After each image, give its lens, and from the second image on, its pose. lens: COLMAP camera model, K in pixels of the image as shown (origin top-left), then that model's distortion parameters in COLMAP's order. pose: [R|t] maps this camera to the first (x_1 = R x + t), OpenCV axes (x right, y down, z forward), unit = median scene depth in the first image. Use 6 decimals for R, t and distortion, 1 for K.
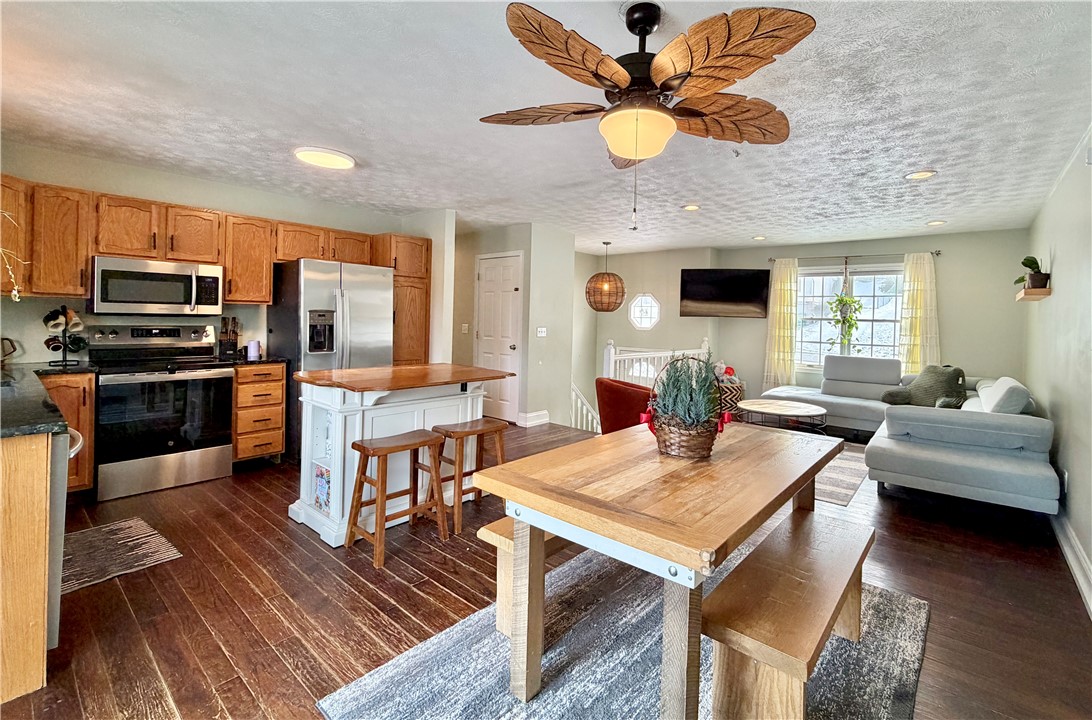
lens RADIAL K [[480.9, 0, 576.5], [0, 480.9, 322.5], [0, 0, 1]] dist [-0.004469, -0.000938]
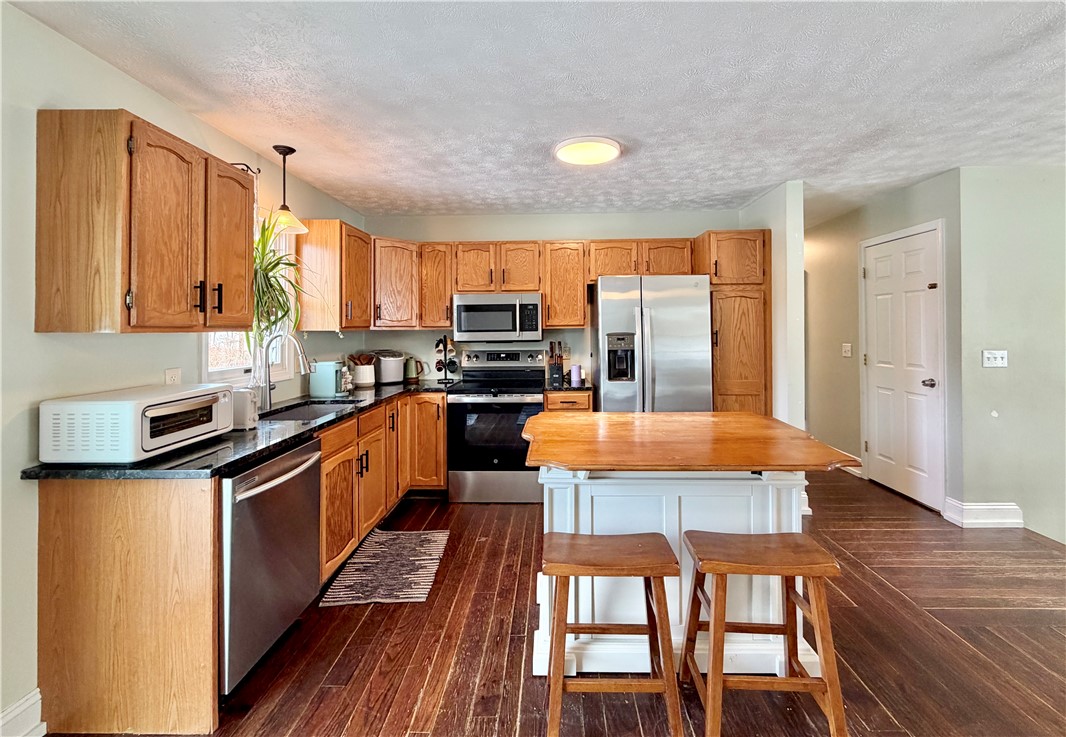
lens RADIAL K [[458.6, 0, 542.0], [0, 458.6, 326.2], [0, 0, 1]] dist [0.000886, -0.001071]
pose [[0.614028, -0.034825, -0.788516, 0.029505], [0.019380, 0.999390, -0.029047, -0.014022], [0.789046, 0.002555, 0.614328, 0.322027]]
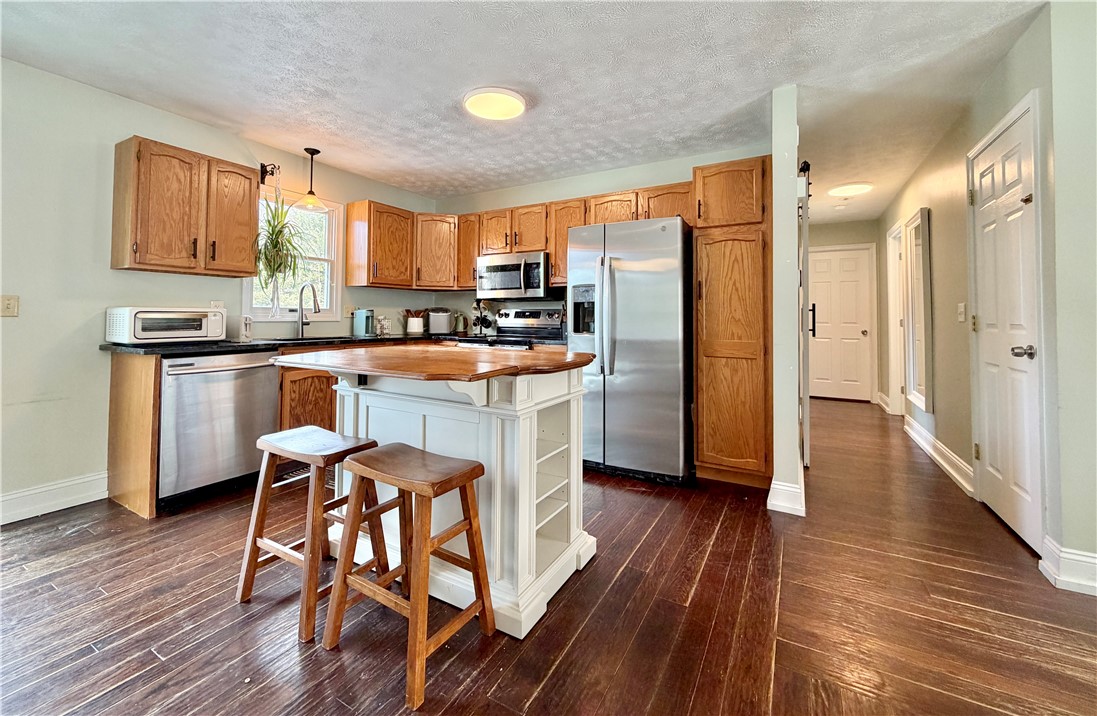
lens RADIAL K [[437.0, 0, 540.8], [0, 437.0, 305.8], [0, 0, 1]] dist [0.001954, -0.000190]
pose [[0.161904, -0.048730, -0.985603, 0.179261], [-0.007890, 0.998684, -0.050673, 0.043312], [0.986775, 0.015981, 0.161307, 0.679348]]
